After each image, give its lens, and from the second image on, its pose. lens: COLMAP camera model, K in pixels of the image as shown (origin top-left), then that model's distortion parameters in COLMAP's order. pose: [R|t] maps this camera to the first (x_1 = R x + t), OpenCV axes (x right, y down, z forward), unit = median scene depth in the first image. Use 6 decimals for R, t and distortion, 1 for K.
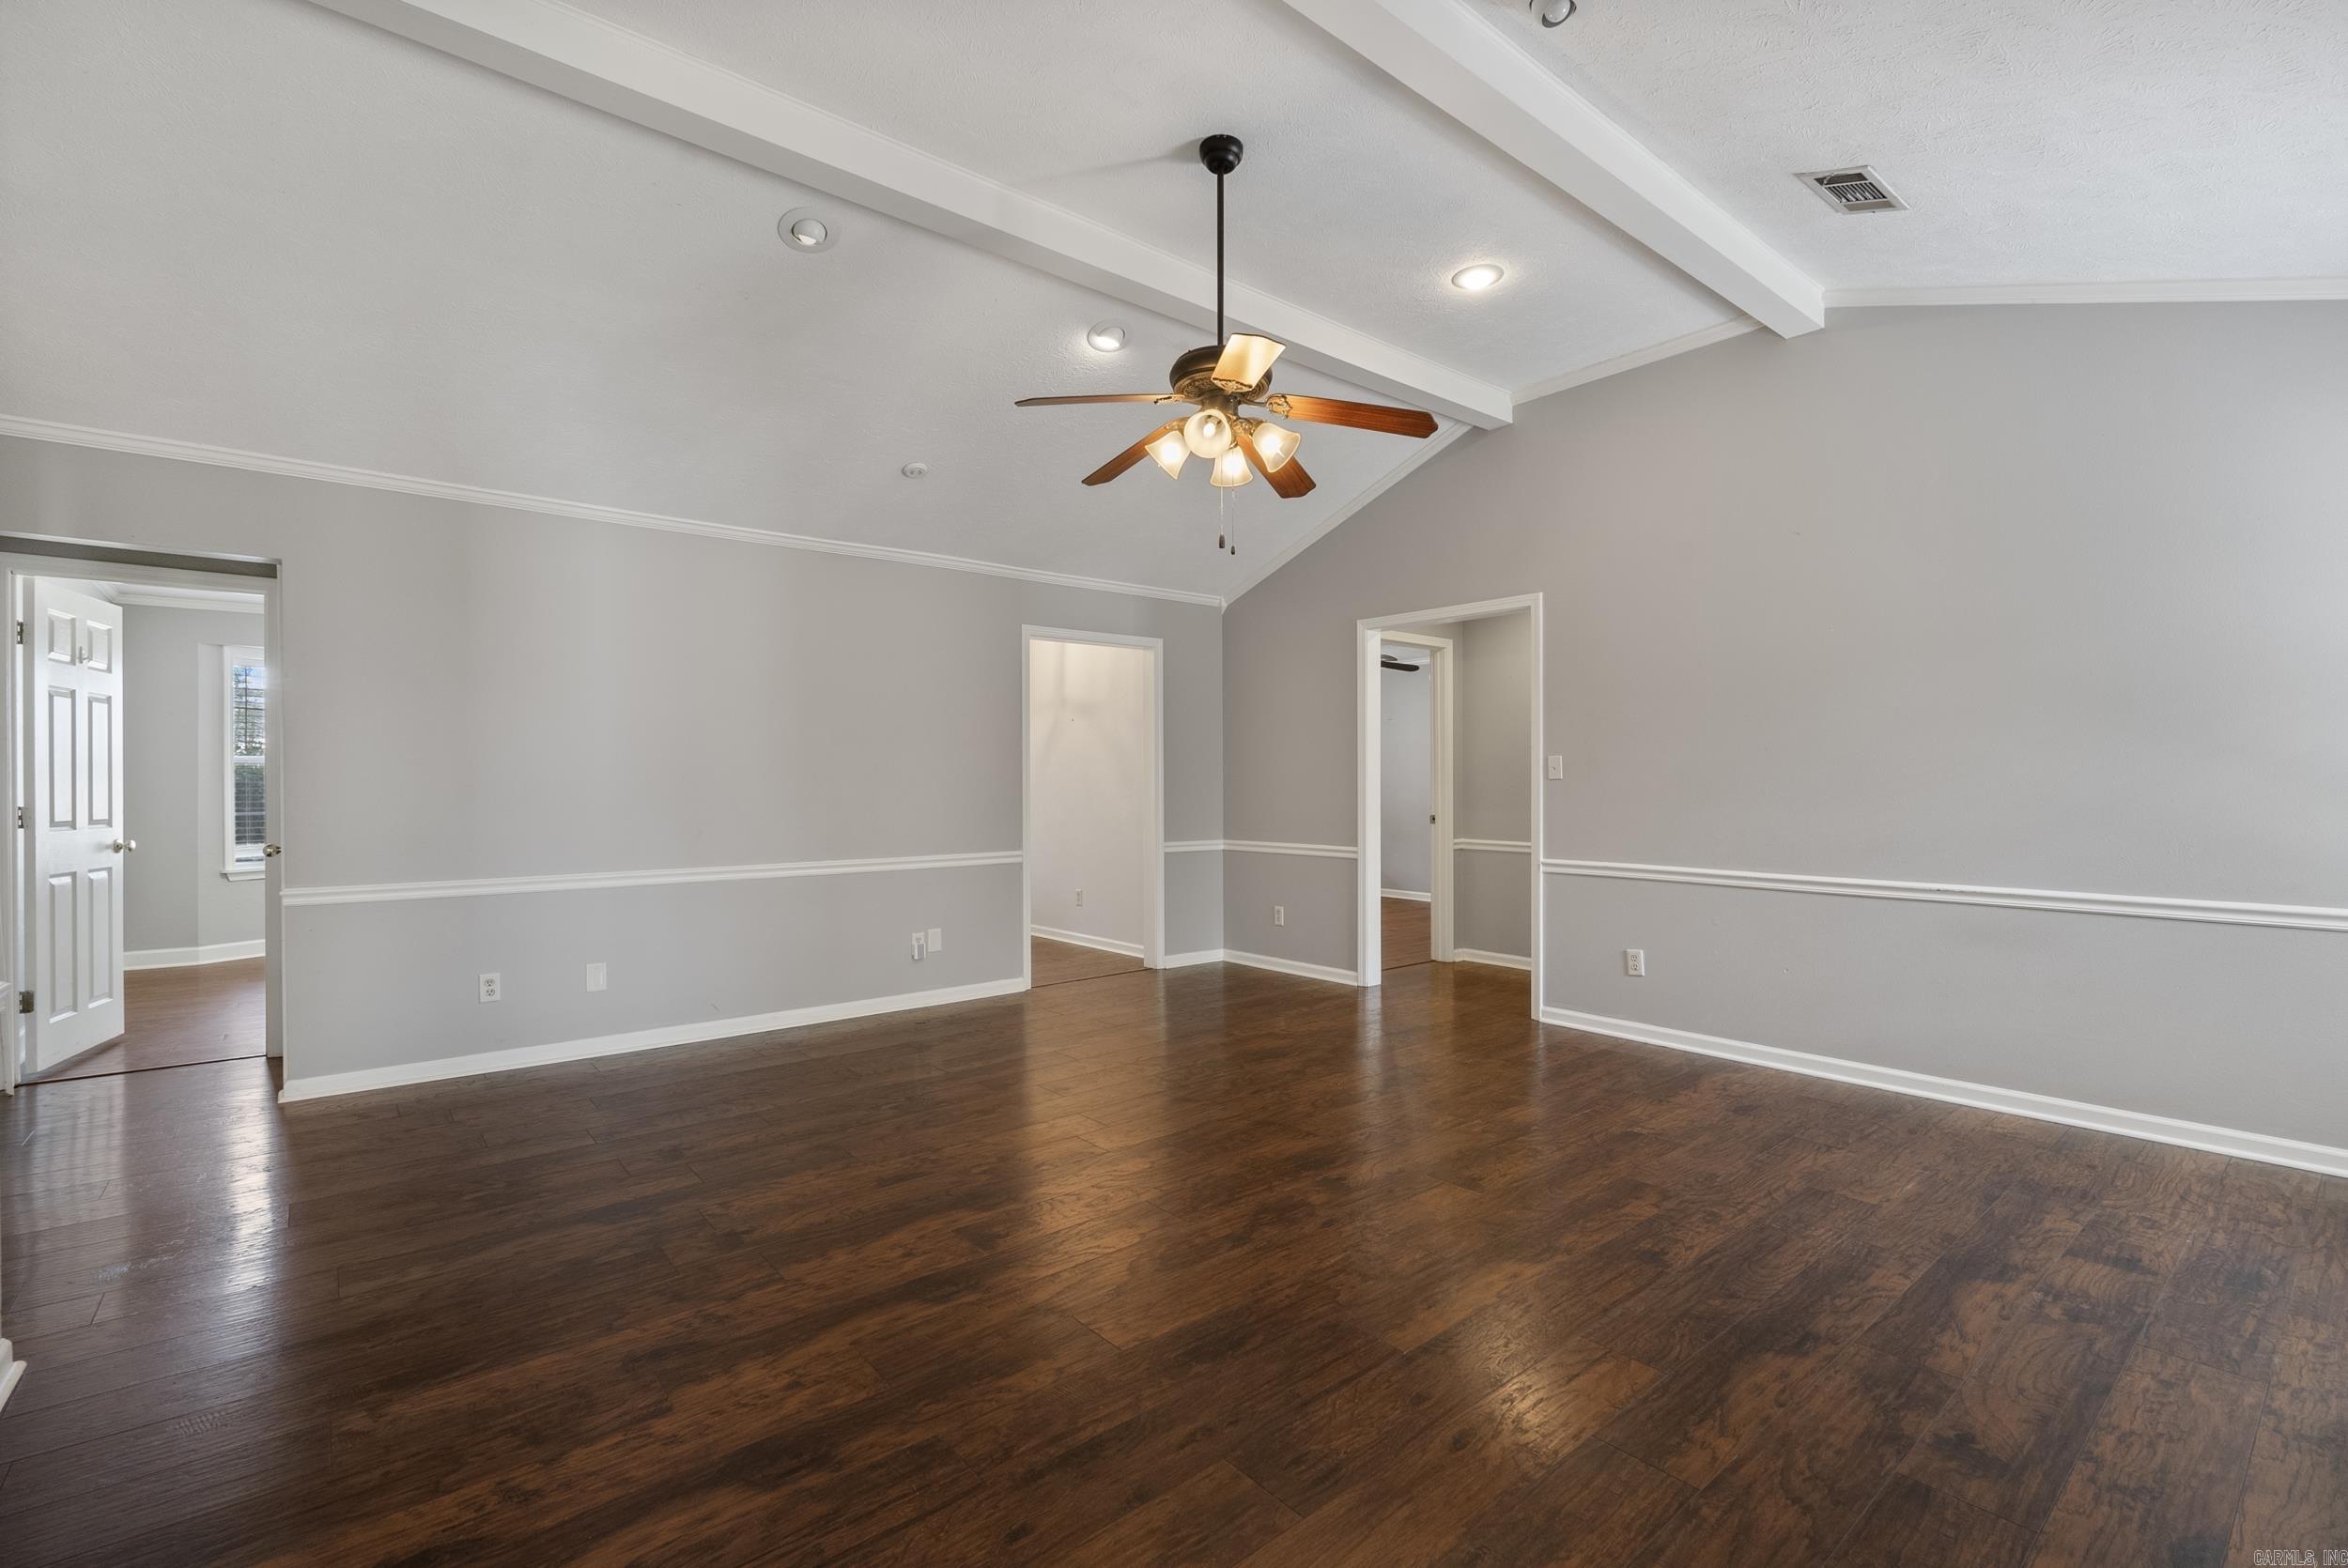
lens RADIAL K [[1038.3, 0, 1171.4], [0, 1038.3, 782.8], [0, 0, 1]] dist [-0.006095, 0.000709]
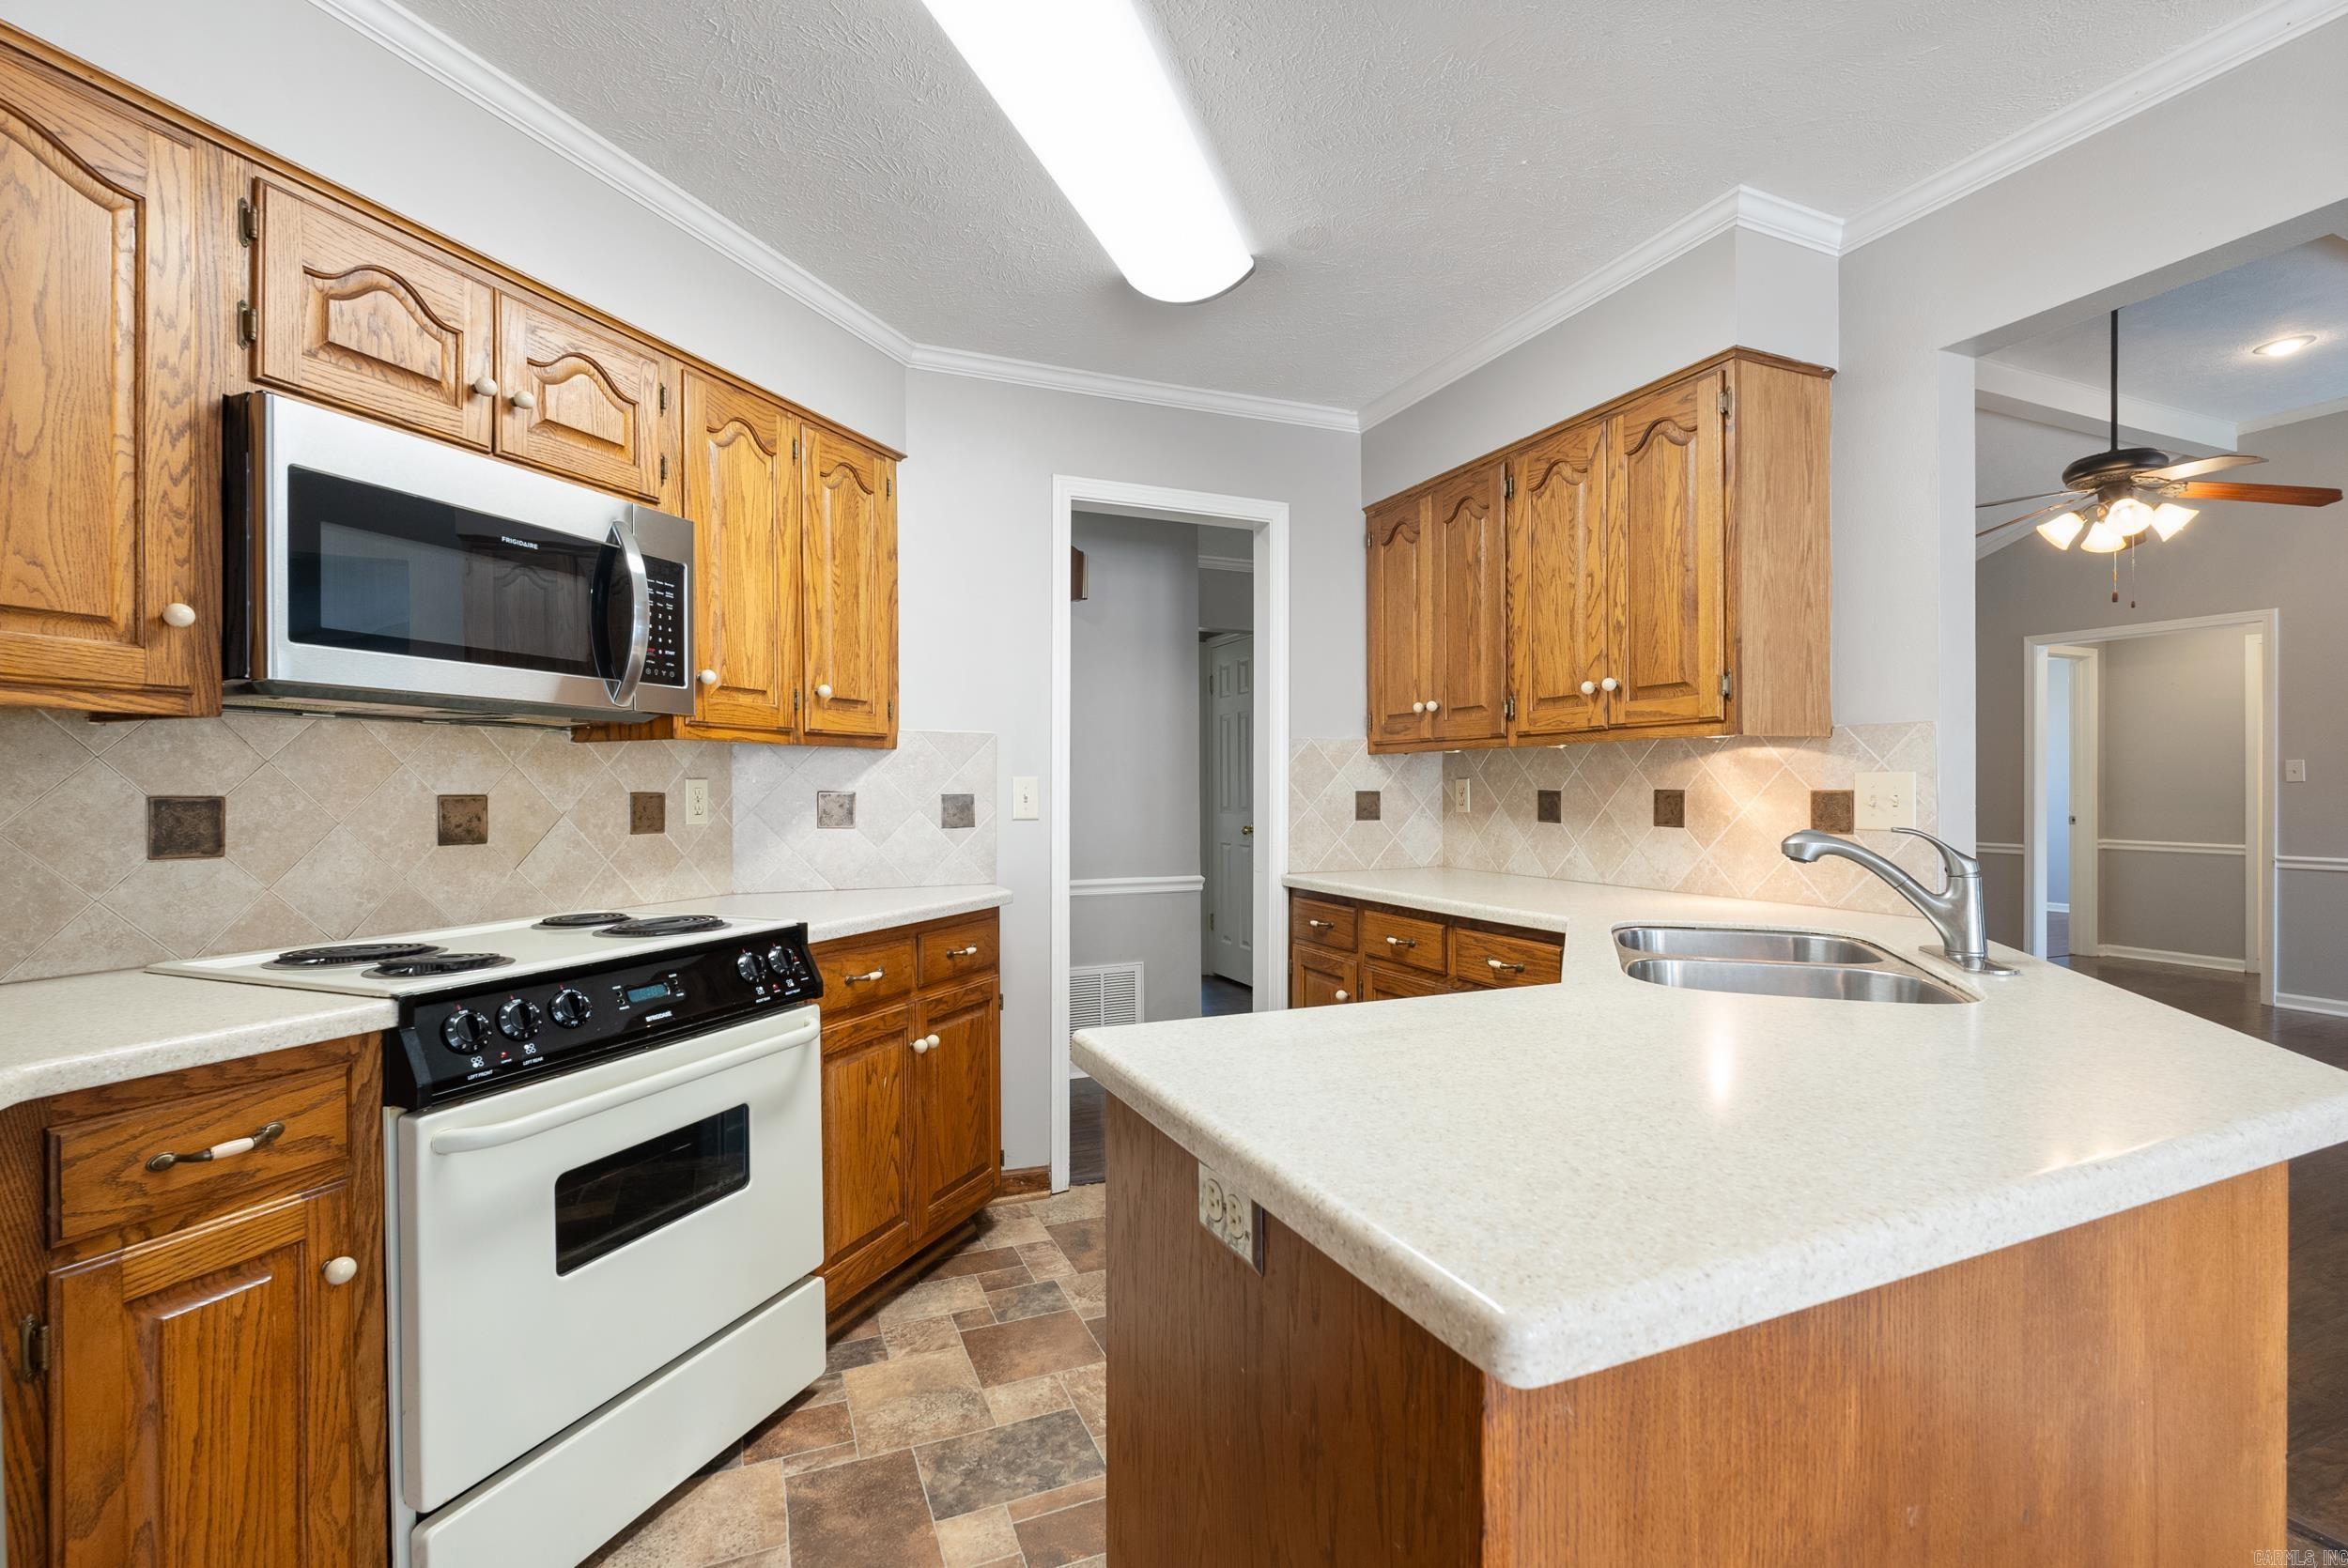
lens RADIAL K [[1038.3, 0, 1175.2], [0, 1038.3, 788.9], [0, 0, 1]] dist [-0.006095, 0.000709]
pose [[0.960816, 0.001462, -0.277184, -0.721420], [-0.001160, 0.999999, 0.001254, 0.006075], [0.277186, -0.000883, 0.960816, -0.565537]]
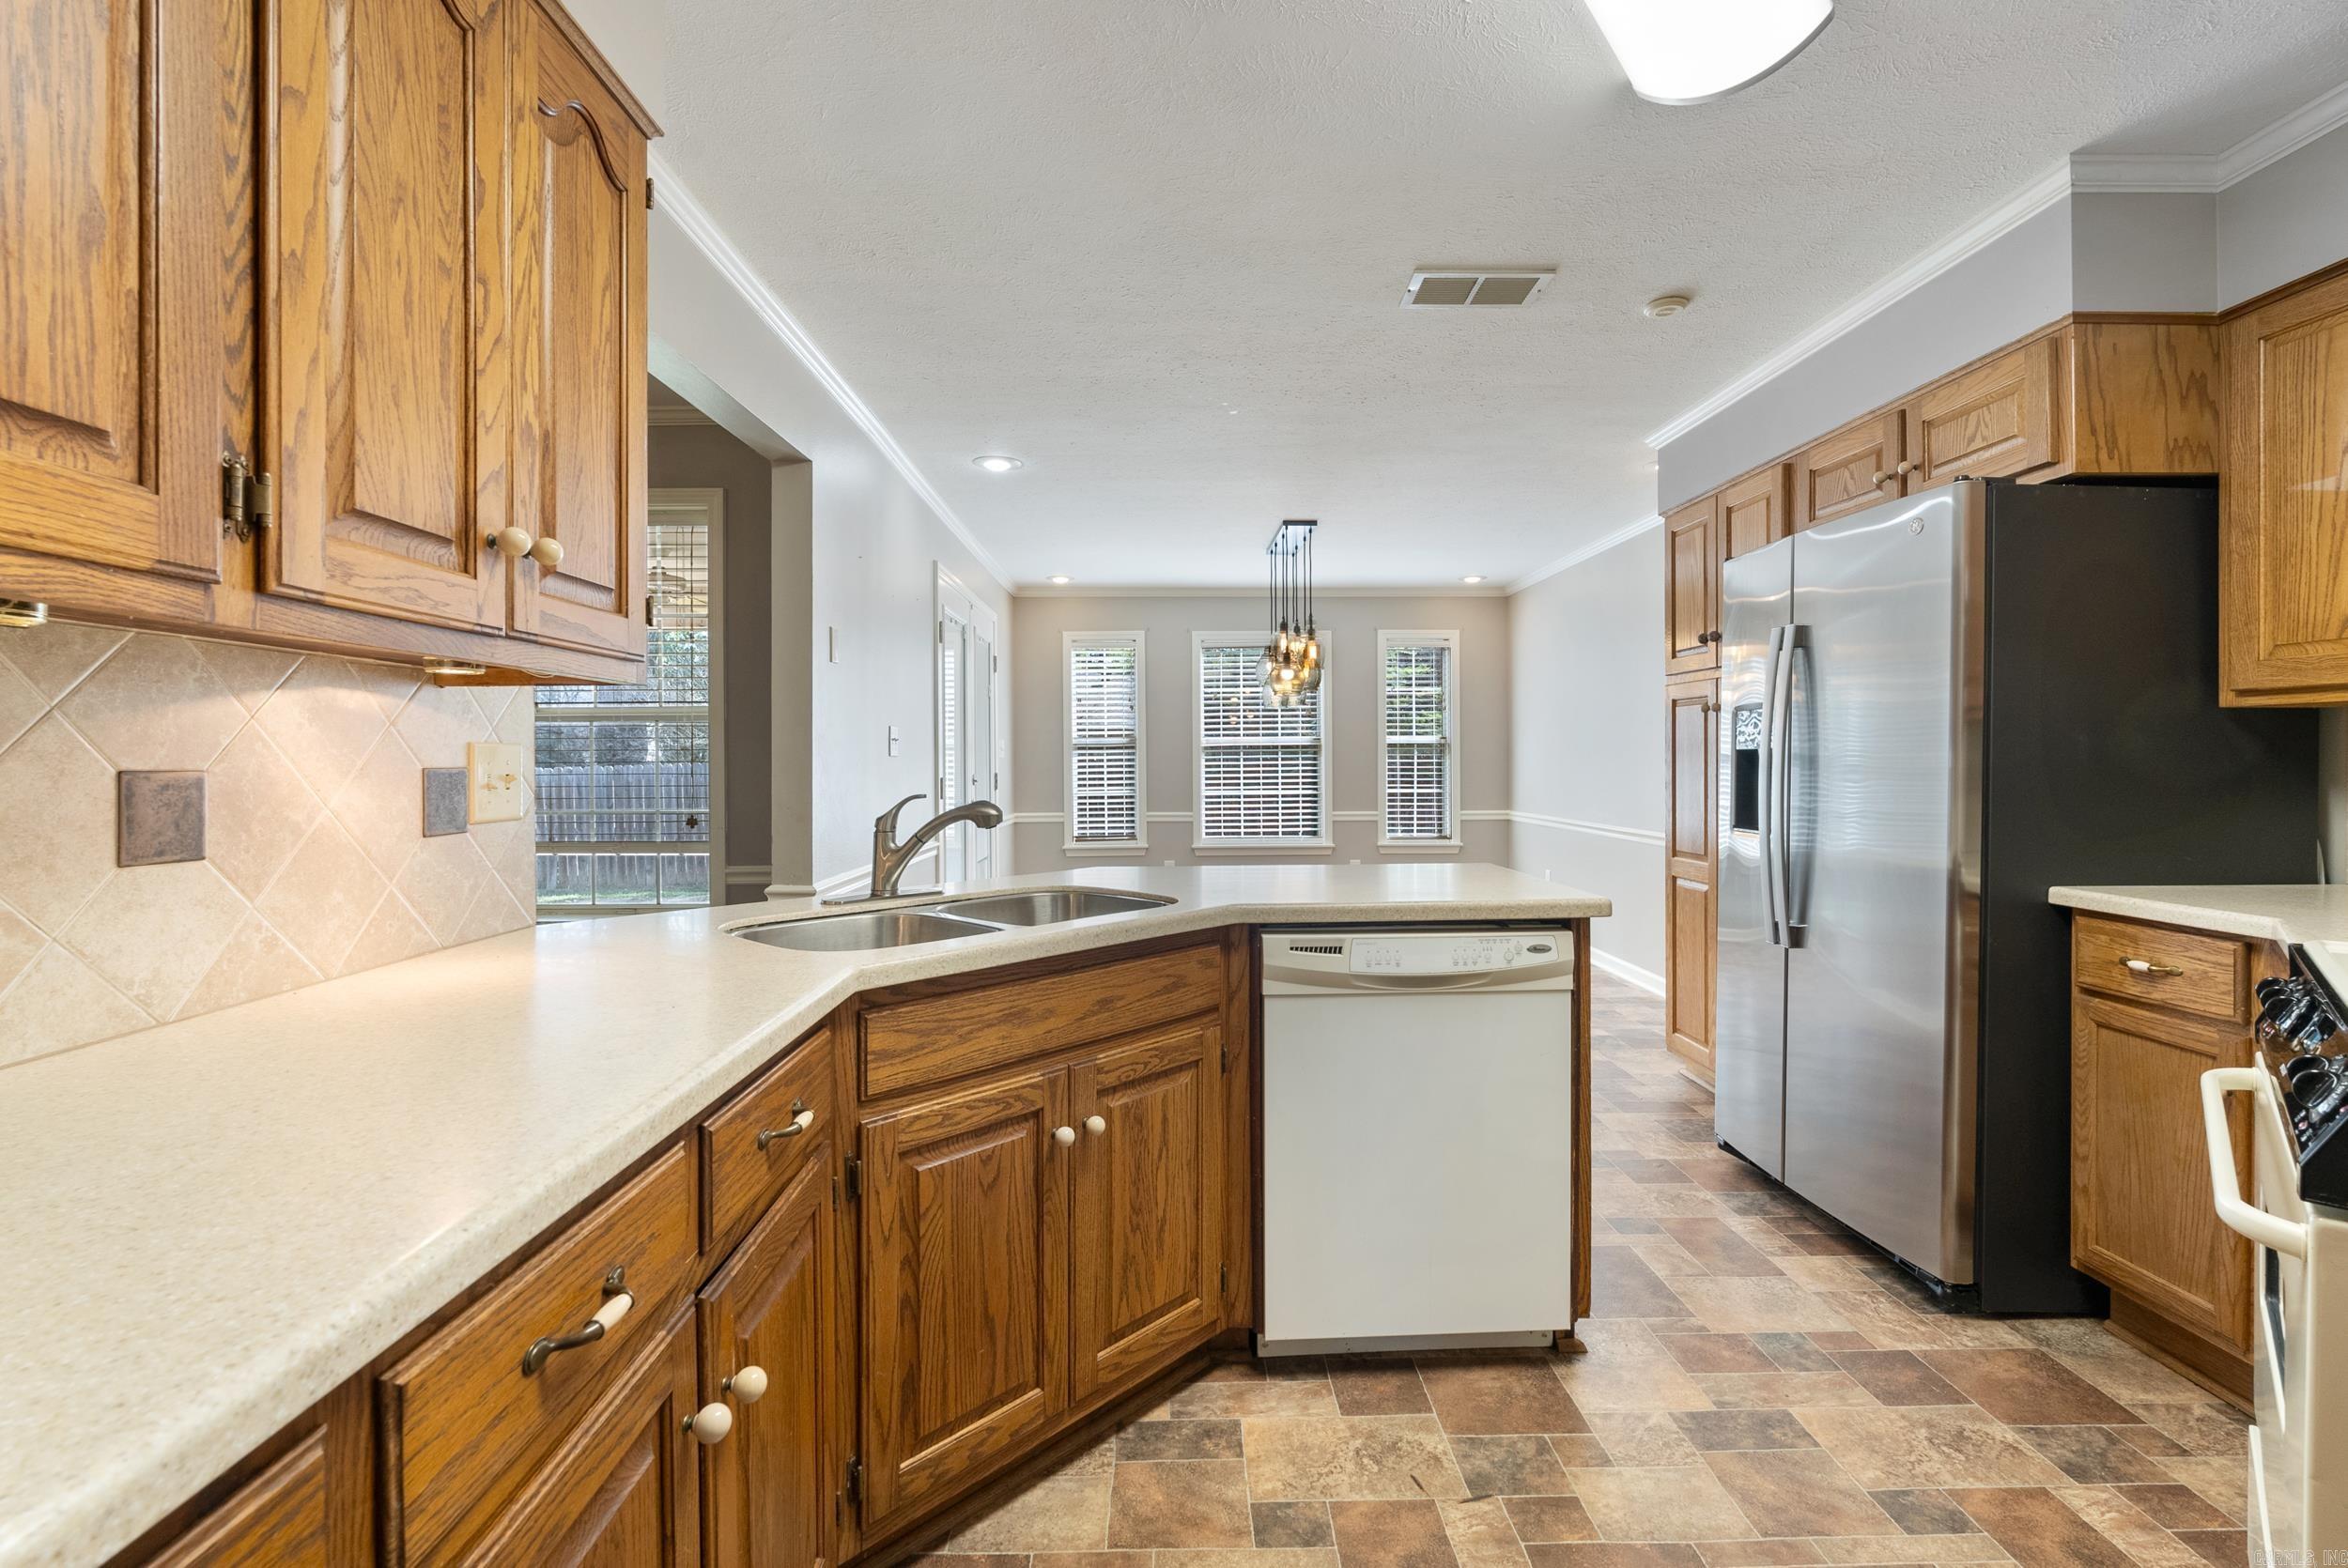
lens RADIAL K [[1038.3, 0, 1177.9], [0, 1038.3, 765.4], [0, 0, 1]] dist [-0.006095, 0.000709]
pose [[-0.784849, 0.003571, 0.619676, -1.038163], [0.006460, 0.999976, 0.002420, 0.007115], [-0.619653, 0.005902, -0.784854, 0.424693]]
